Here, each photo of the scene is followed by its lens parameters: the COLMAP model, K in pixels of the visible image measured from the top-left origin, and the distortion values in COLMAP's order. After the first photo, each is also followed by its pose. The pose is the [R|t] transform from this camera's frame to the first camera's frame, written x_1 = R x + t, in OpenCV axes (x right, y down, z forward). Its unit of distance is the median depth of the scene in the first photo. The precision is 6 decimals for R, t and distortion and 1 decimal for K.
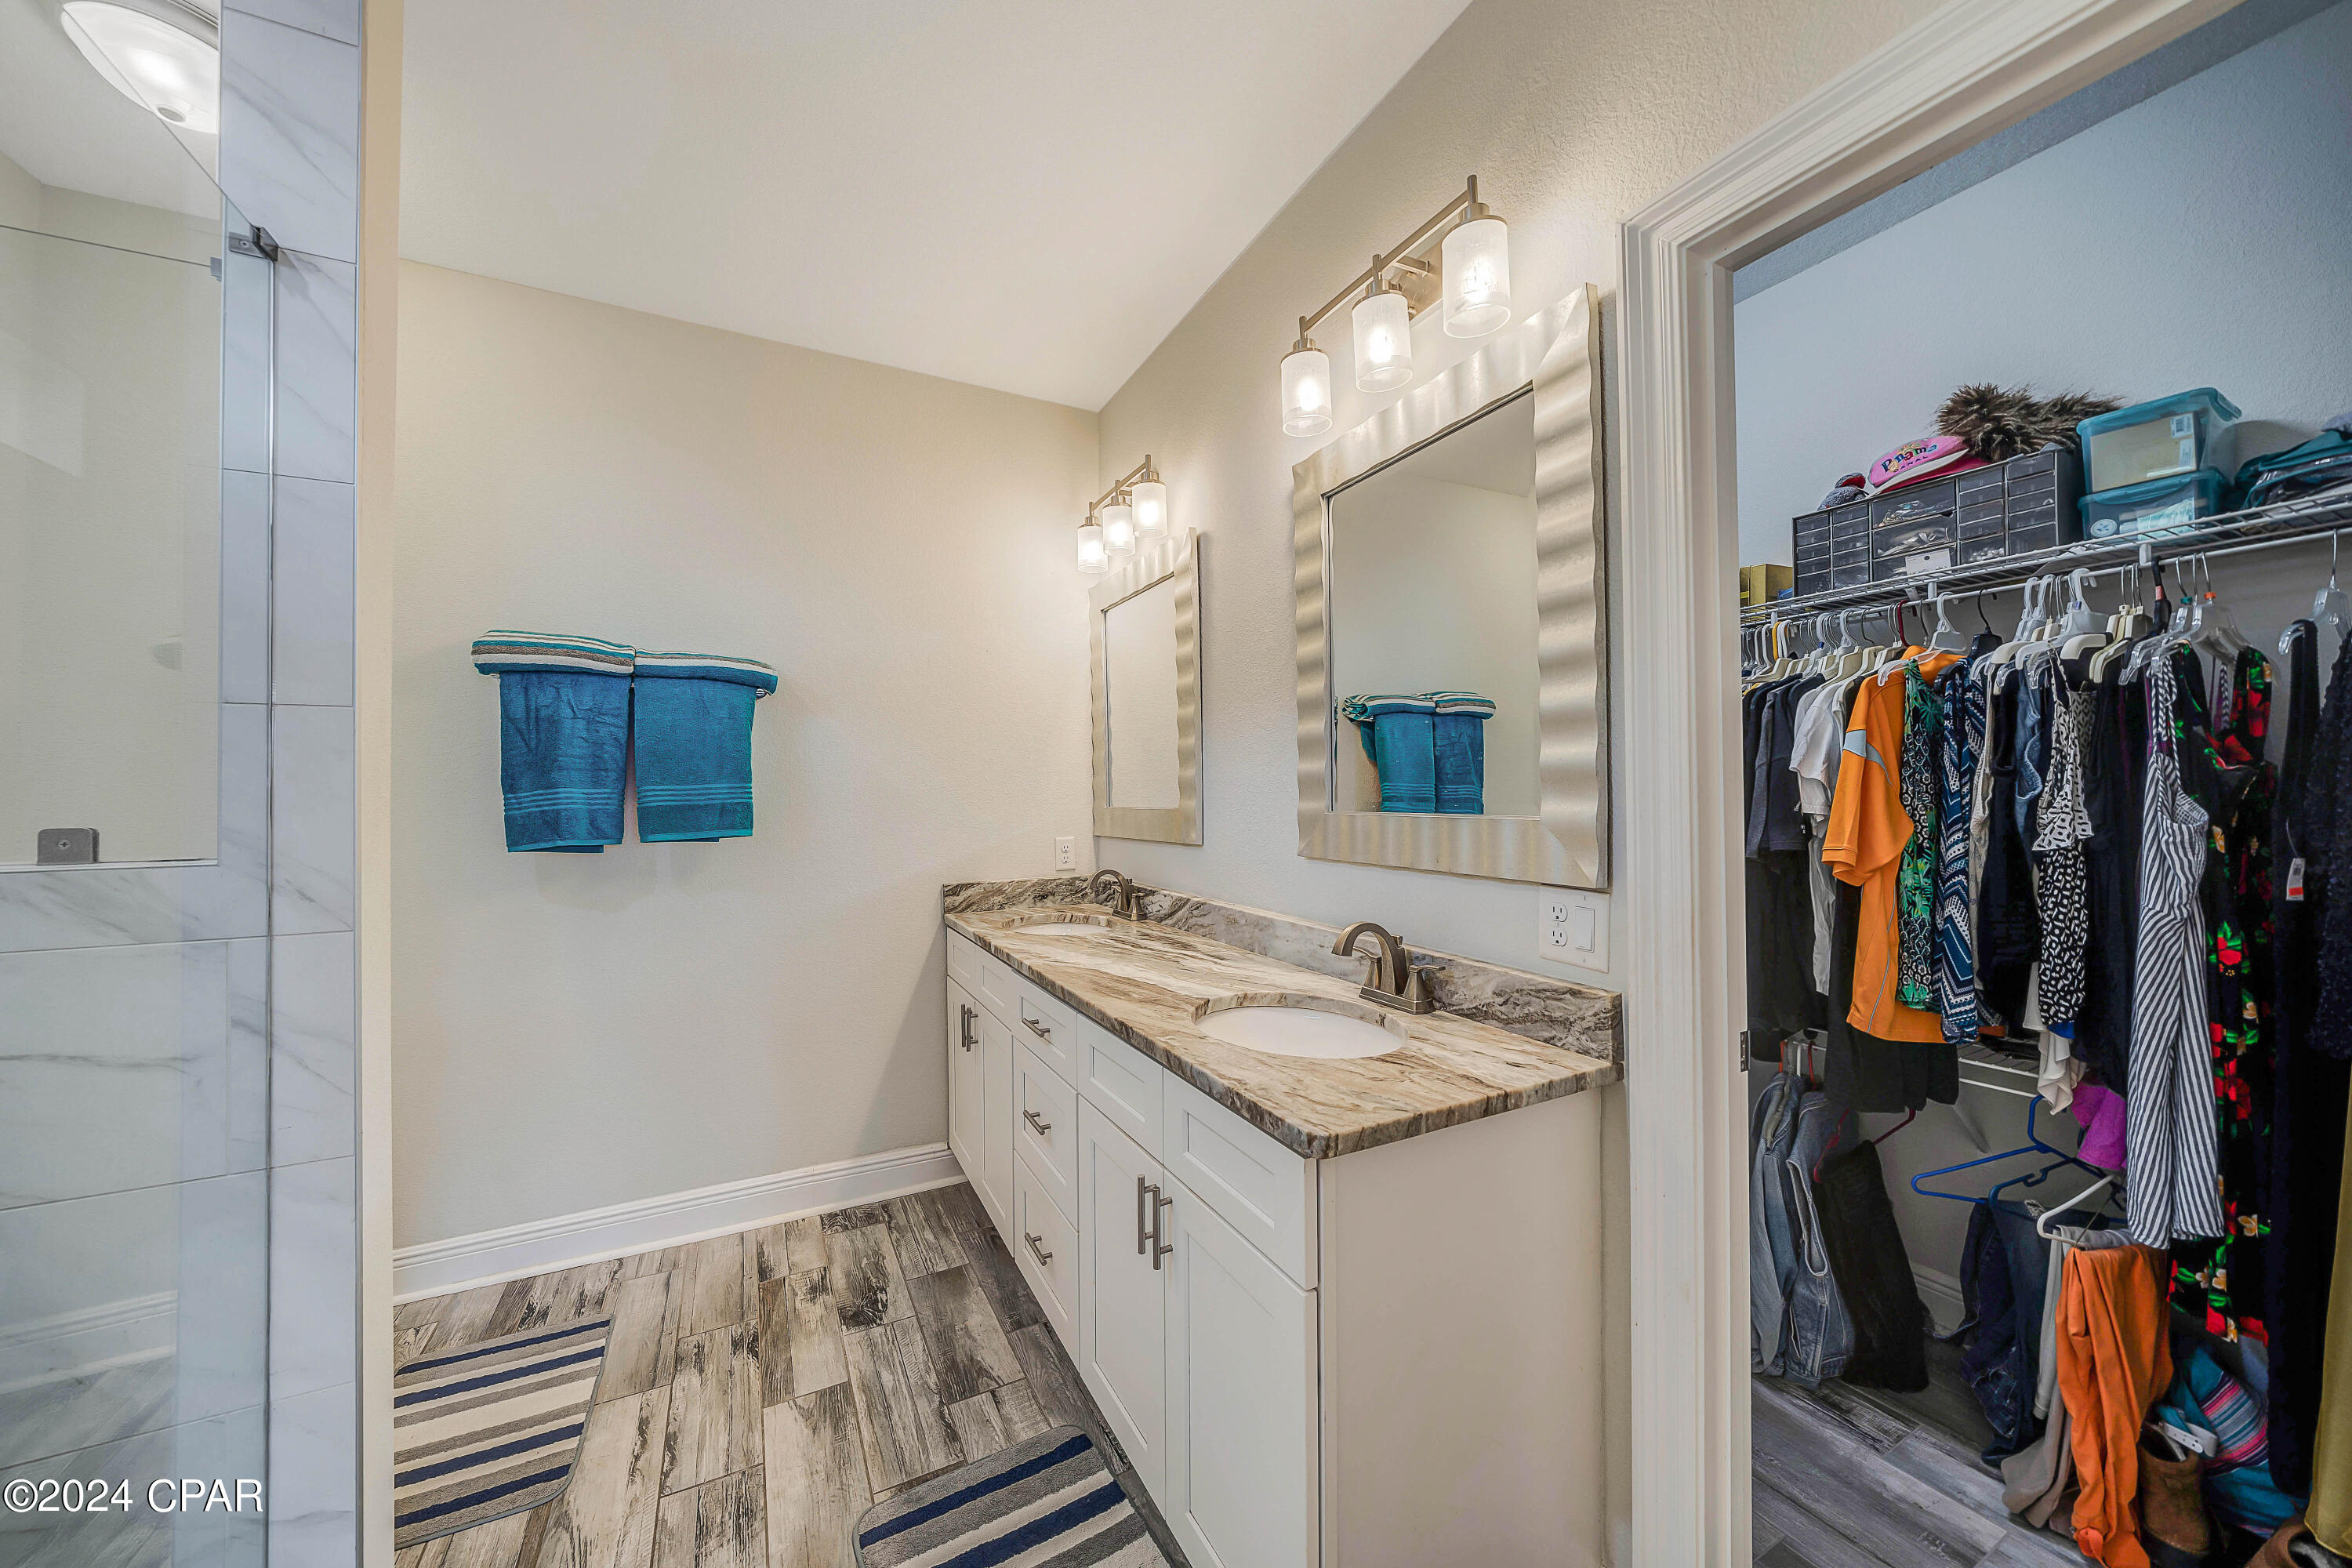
lens RADIAL K [[816.2, 0, 1152.7], [0, 816.2, 785.6], [0, 0, 1]] dist [-0.005223, 0.000030]
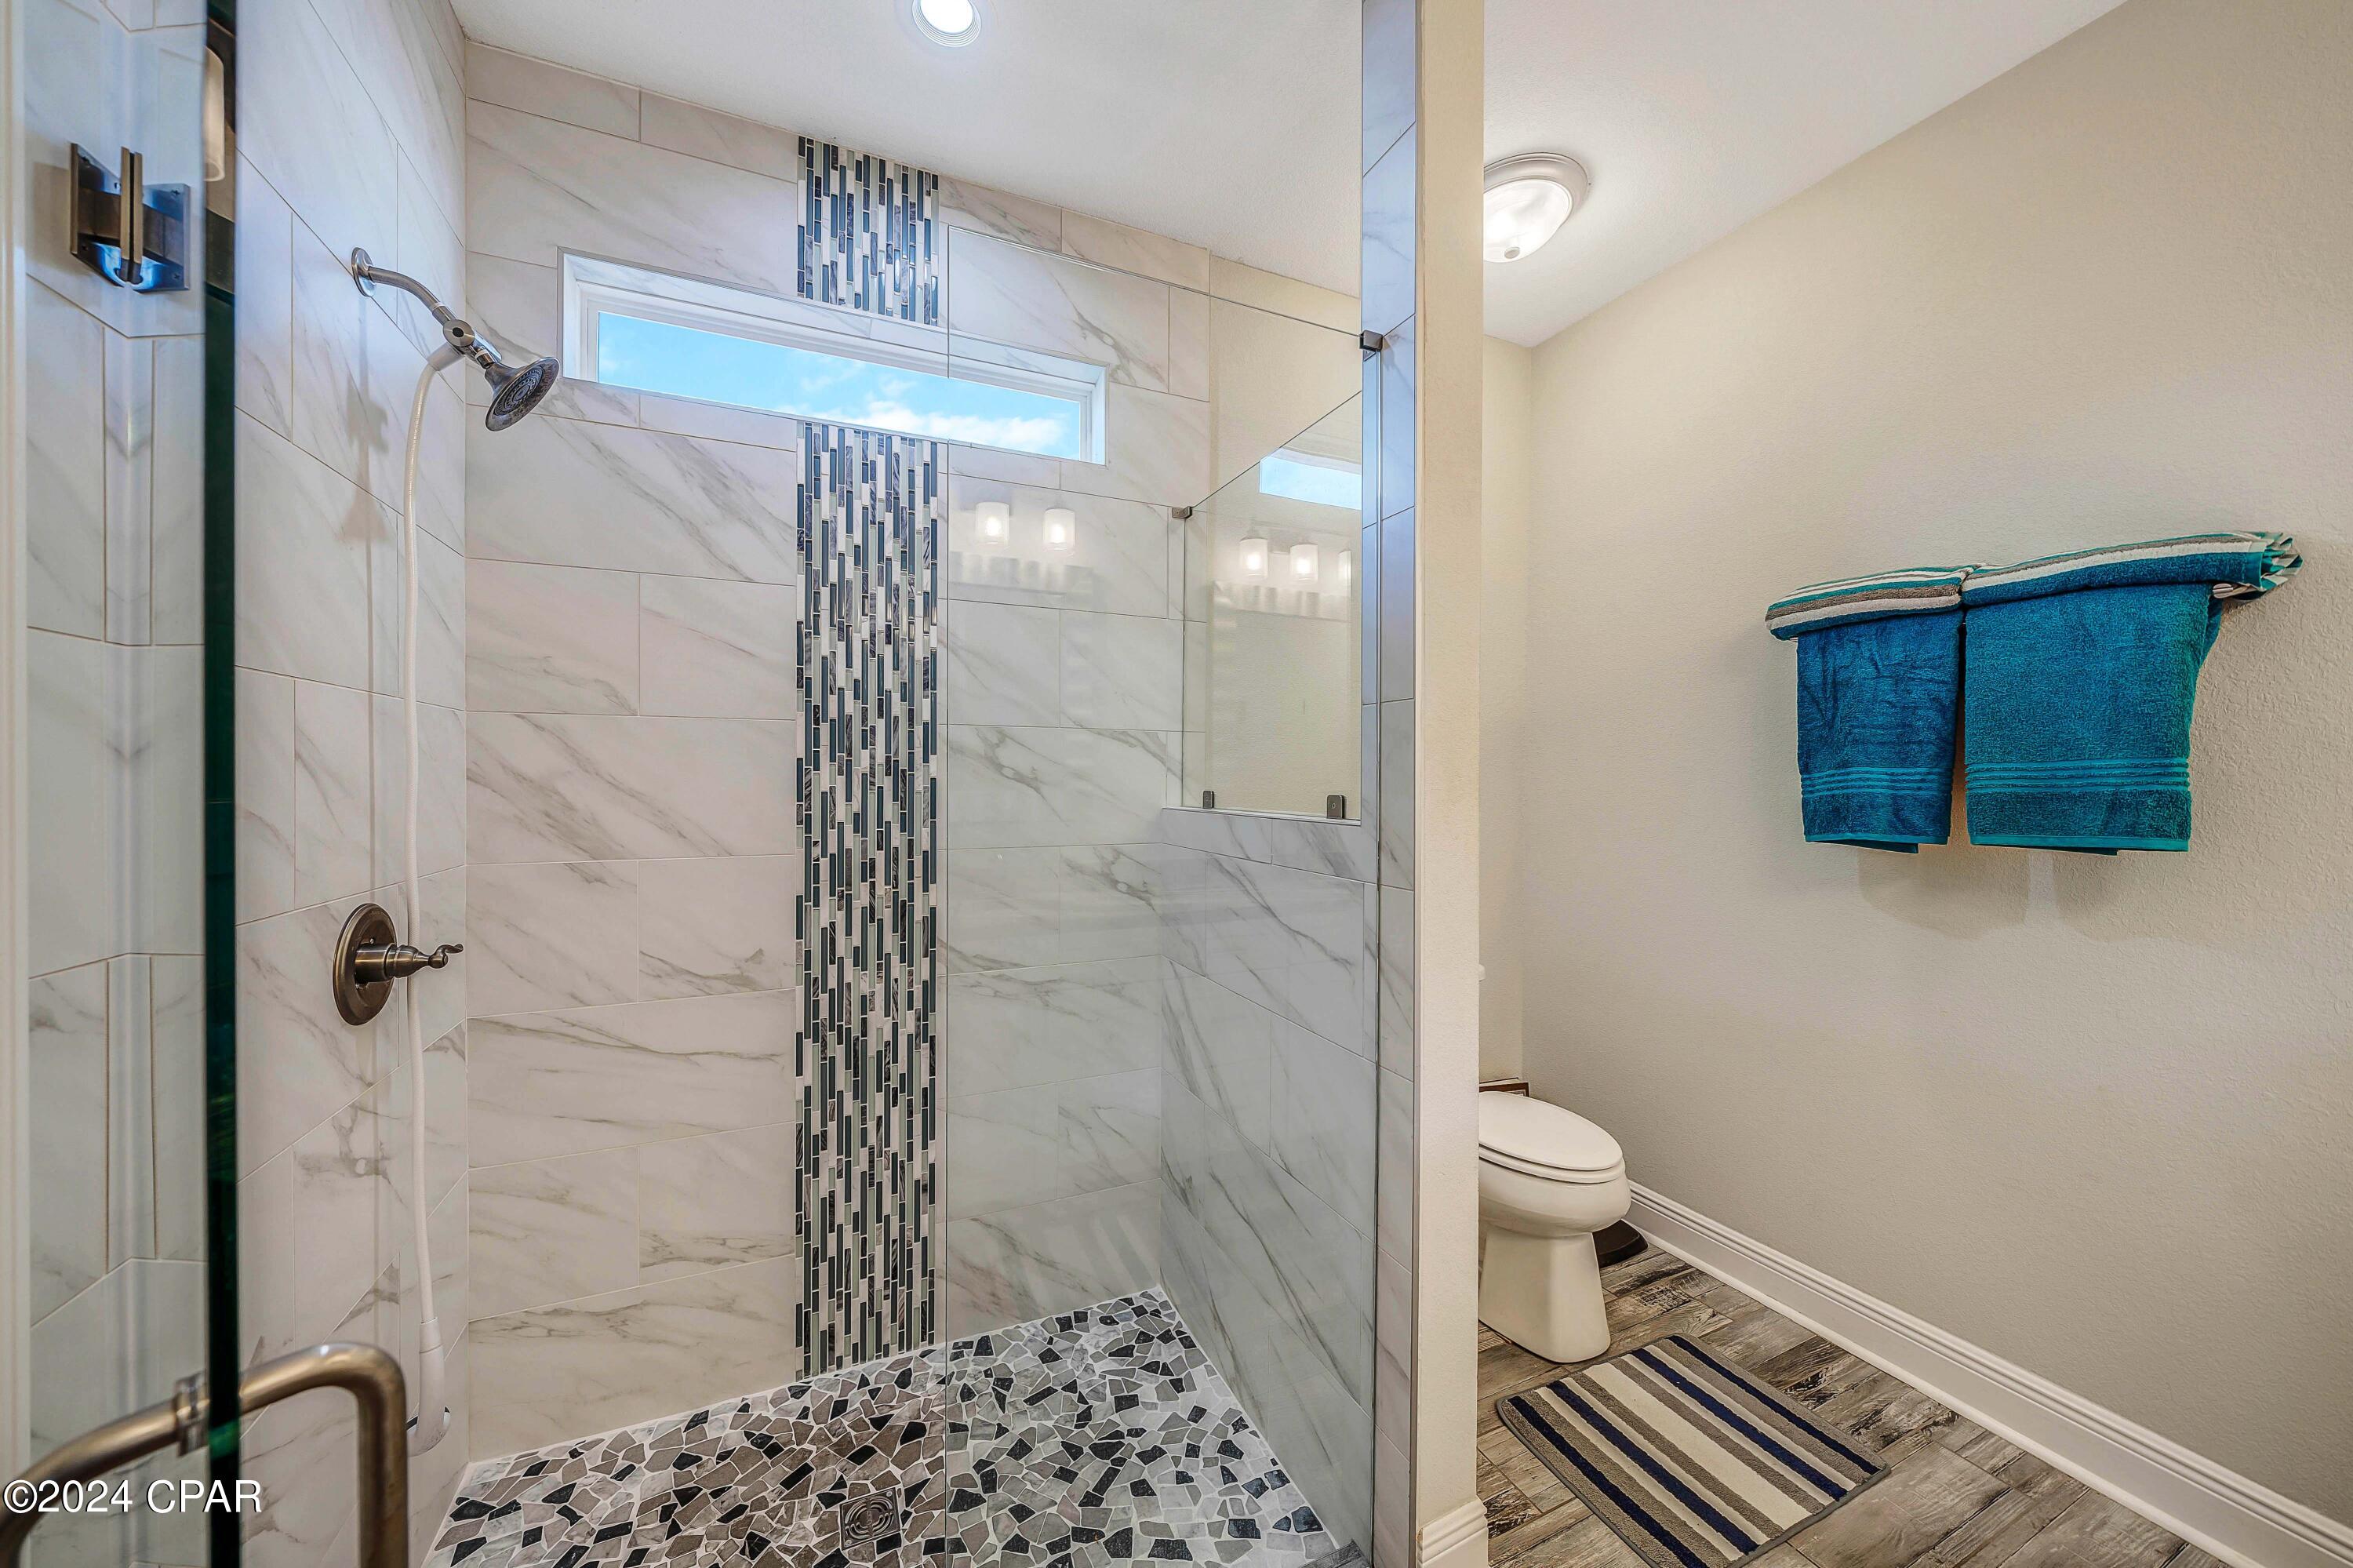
lens RADIAL K [[816.6, 0, 1154.3], [0, 816.6, 780.6], [0, 0, 1]] dist [-0.005223, 0.000030]
pose [[-0.044195, 0.013935, -0.998926, 0.102636], [0.005390, 0.999891, 0.013710, 0.001411], [0.999008, -0.004778, -0.044265, 0.345940]]
